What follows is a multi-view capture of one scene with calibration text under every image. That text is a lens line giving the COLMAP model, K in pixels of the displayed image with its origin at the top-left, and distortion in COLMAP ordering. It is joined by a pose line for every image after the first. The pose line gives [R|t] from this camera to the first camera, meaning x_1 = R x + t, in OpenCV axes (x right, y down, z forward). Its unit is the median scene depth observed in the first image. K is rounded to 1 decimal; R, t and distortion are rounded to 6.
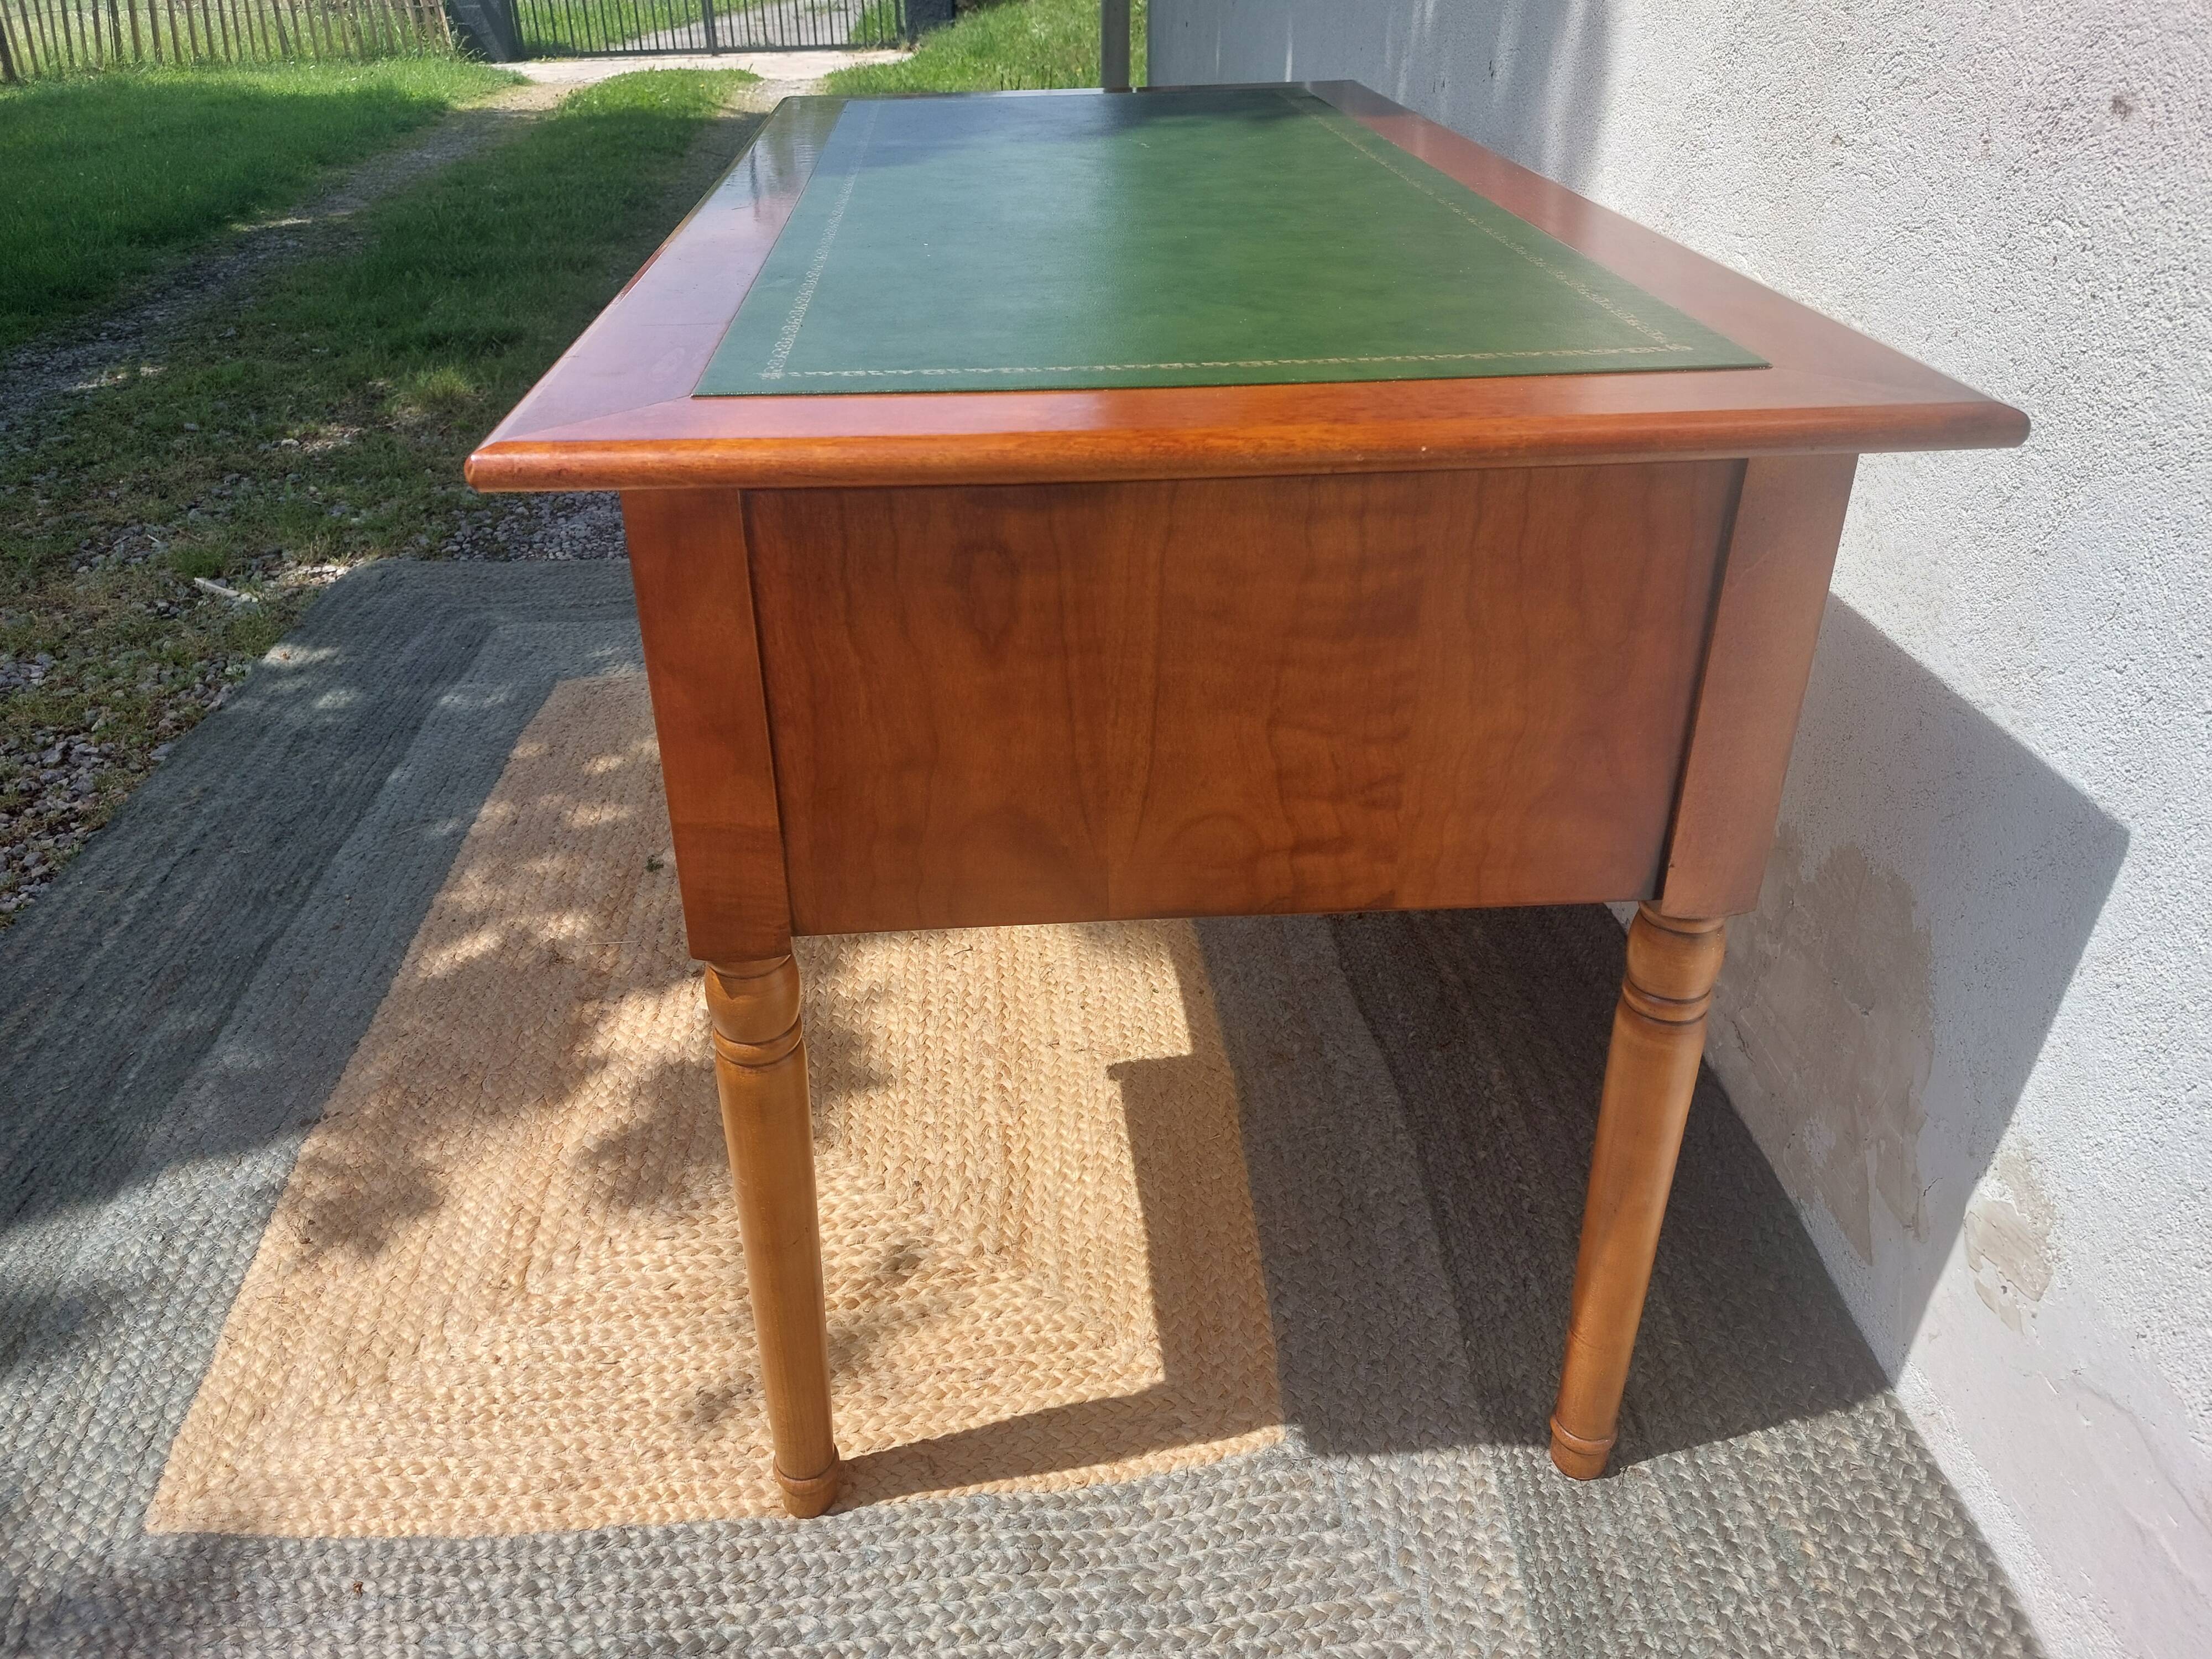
lens RADIAL K [[1665.4, 0, 1063.0], [0, 1665.4, 771.0], [0, 0, 1]] dist [0.047201, -0.041790]
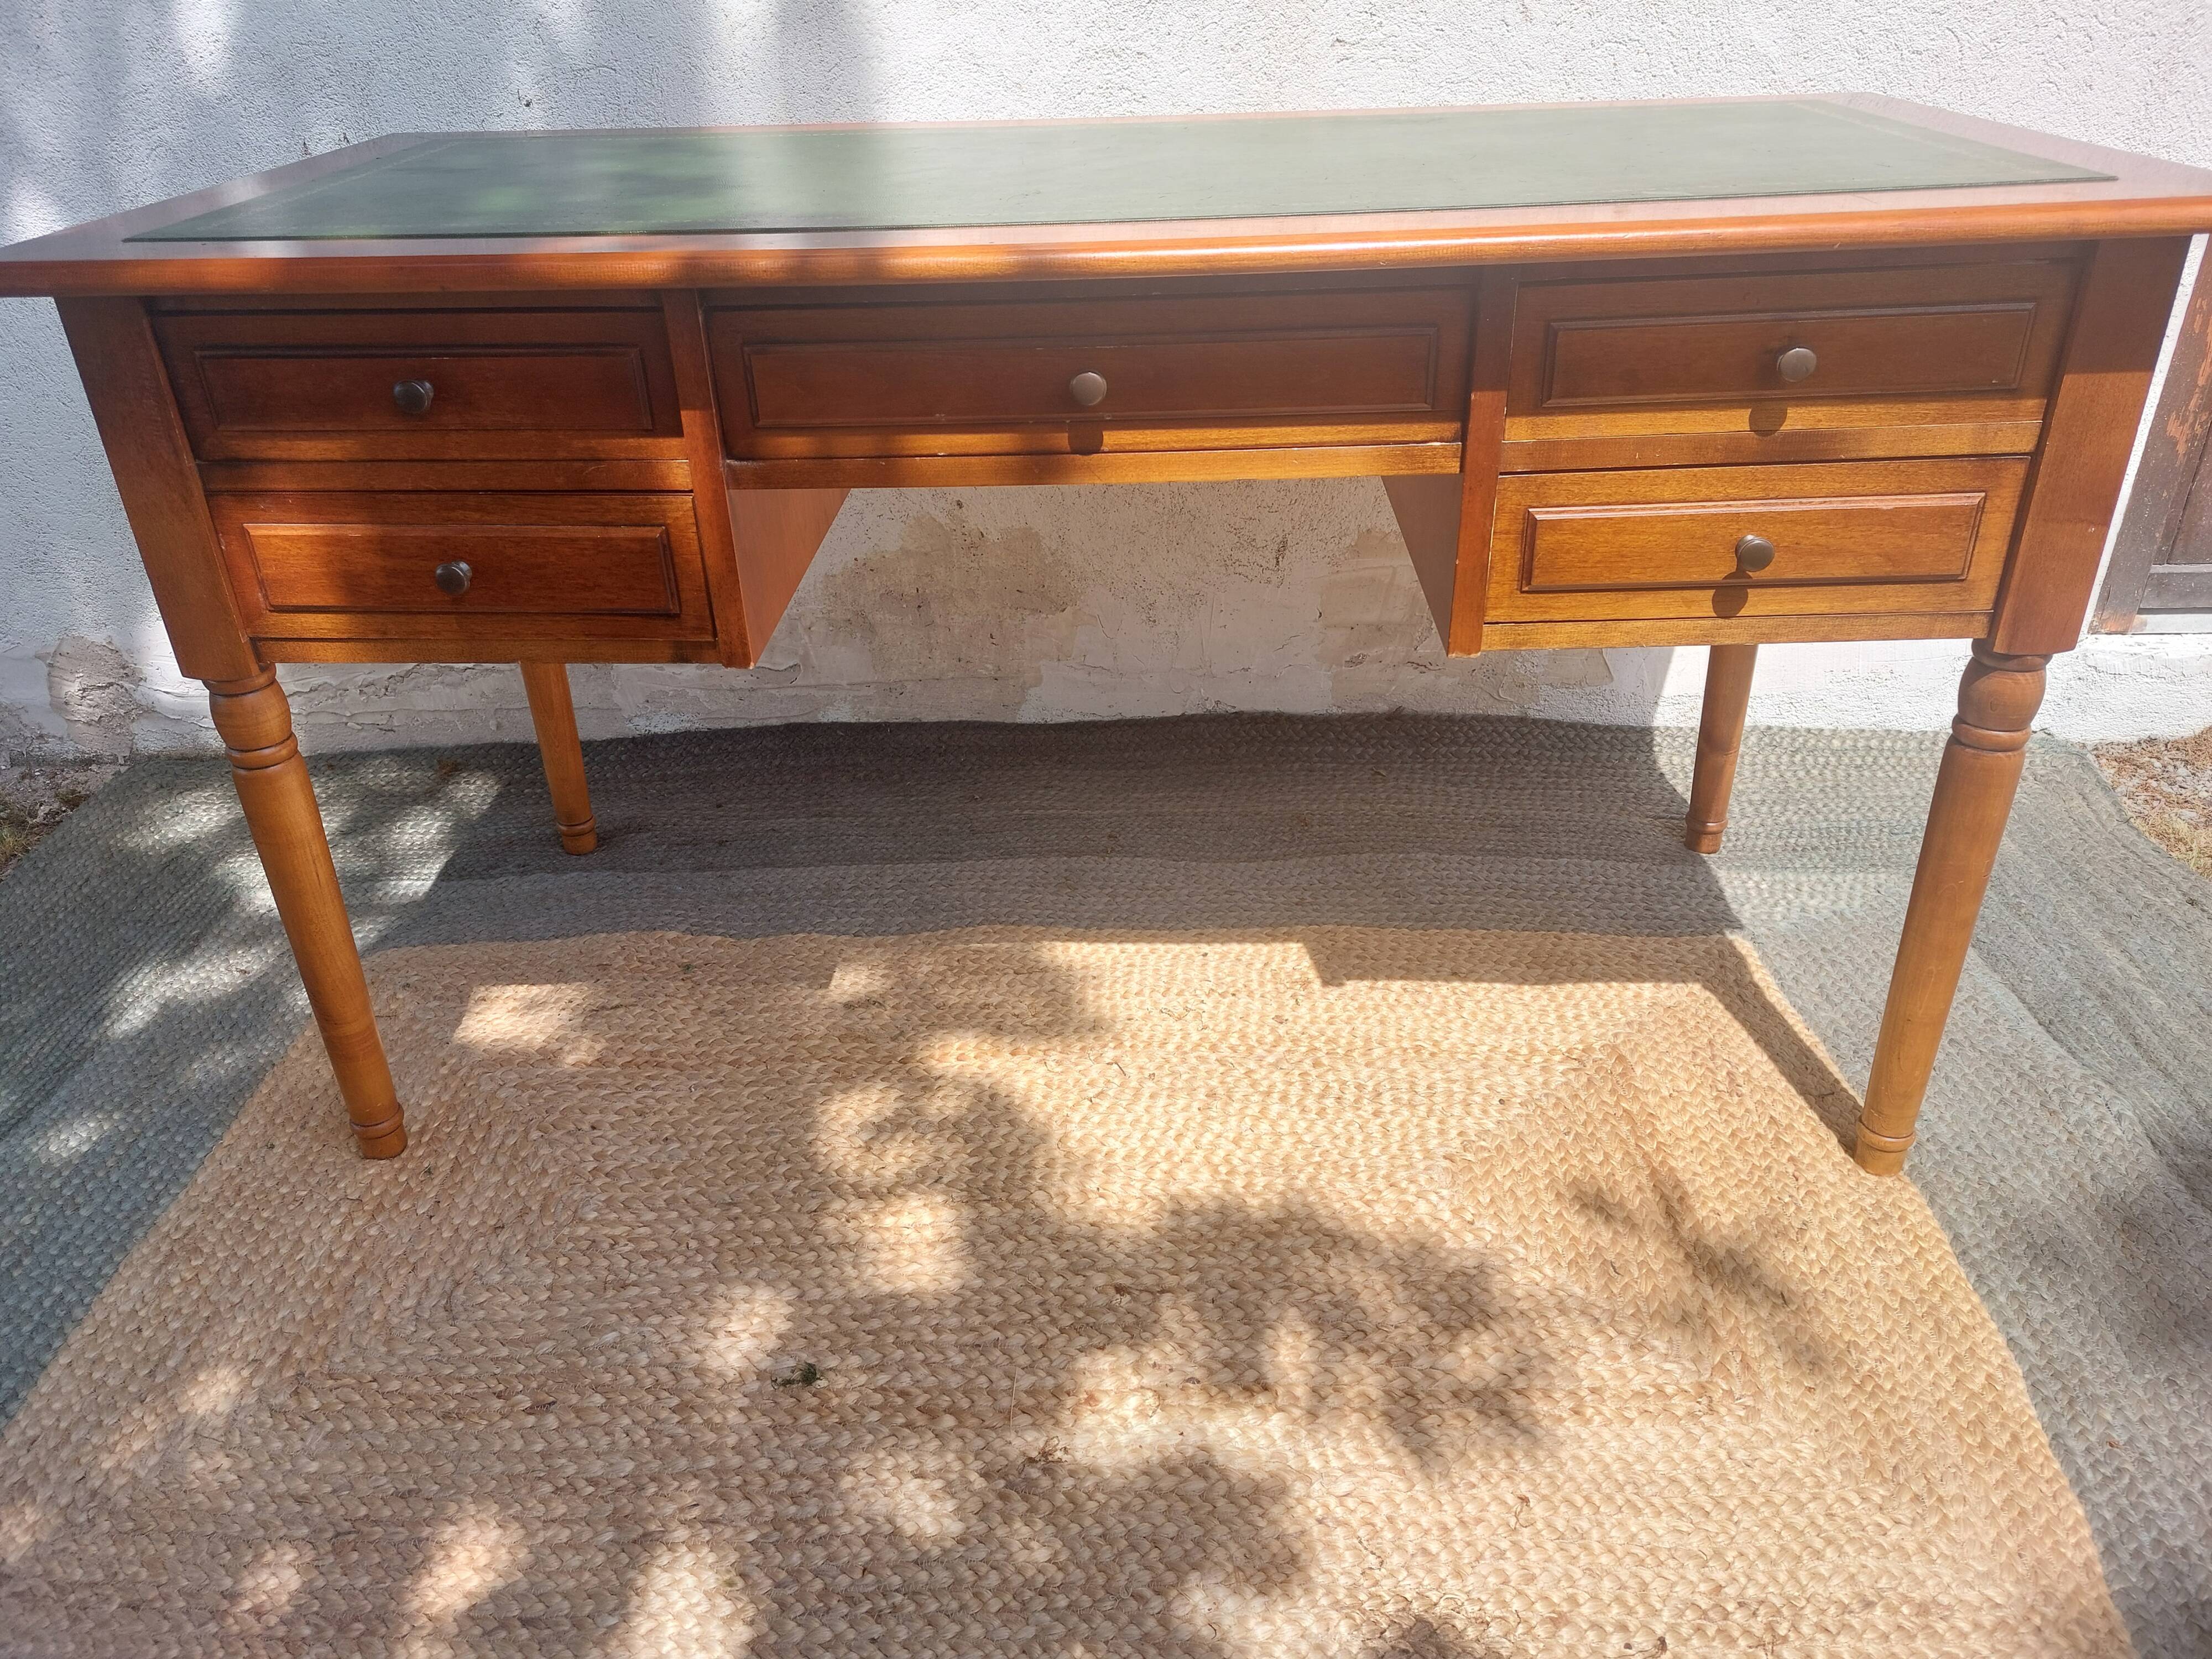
lens RADIAL K [[1665.4, 0, 1083.9], [0, 1665.4, 819.3], [0, 0, 1]] dist [0.047201, -0.041790]
pose [[0.102676, -0.462890, 0.880449, -1.176880], [0.489609, 0.794000, 0.360342, -0.485856], [-0.865876, 0.394078, 0.308160, 1.035100]]
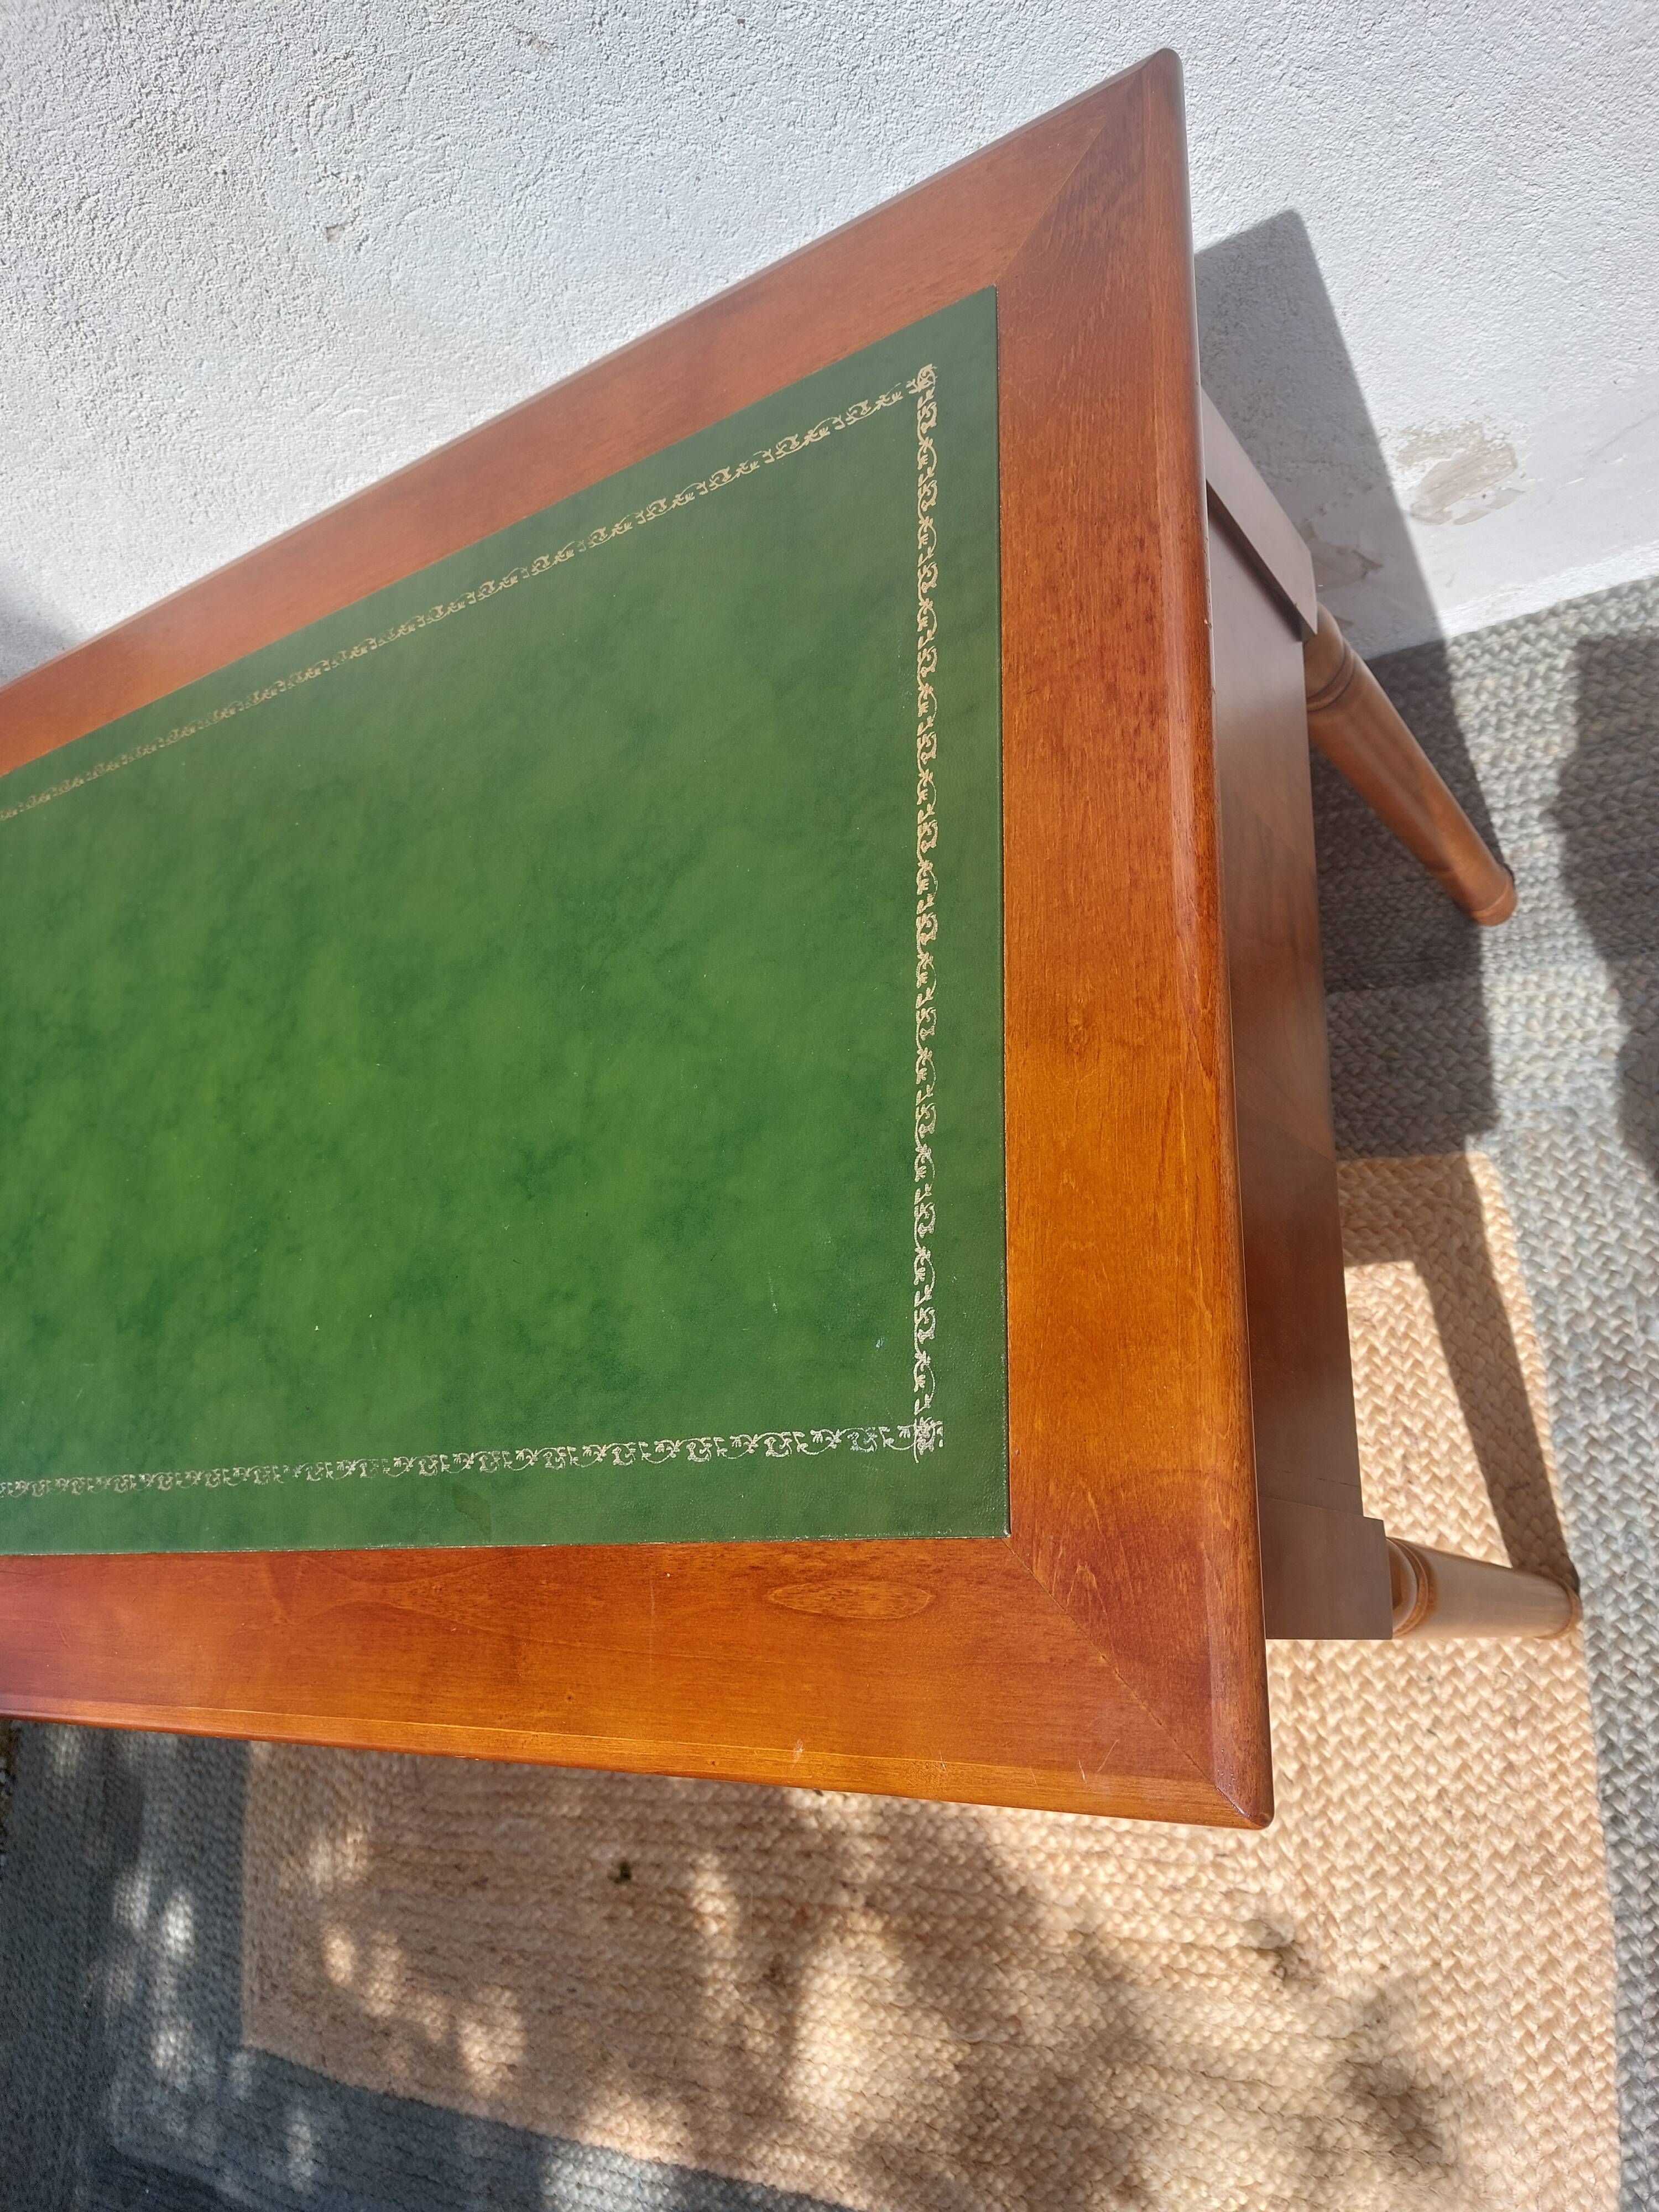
lens RADIAL K [[1665.4, 0, 841.5], [0, 1665.4, 1147.0], [0, 0, 1]] dist [0.047201, -0.041790]
pose [[0.074204, -0.963156, 0.258502, -0.176817], [0.885585, 0.182826, 0.426982, -0.436083], [-0.458511, 0.197242, 0.866523, 0.260826]]
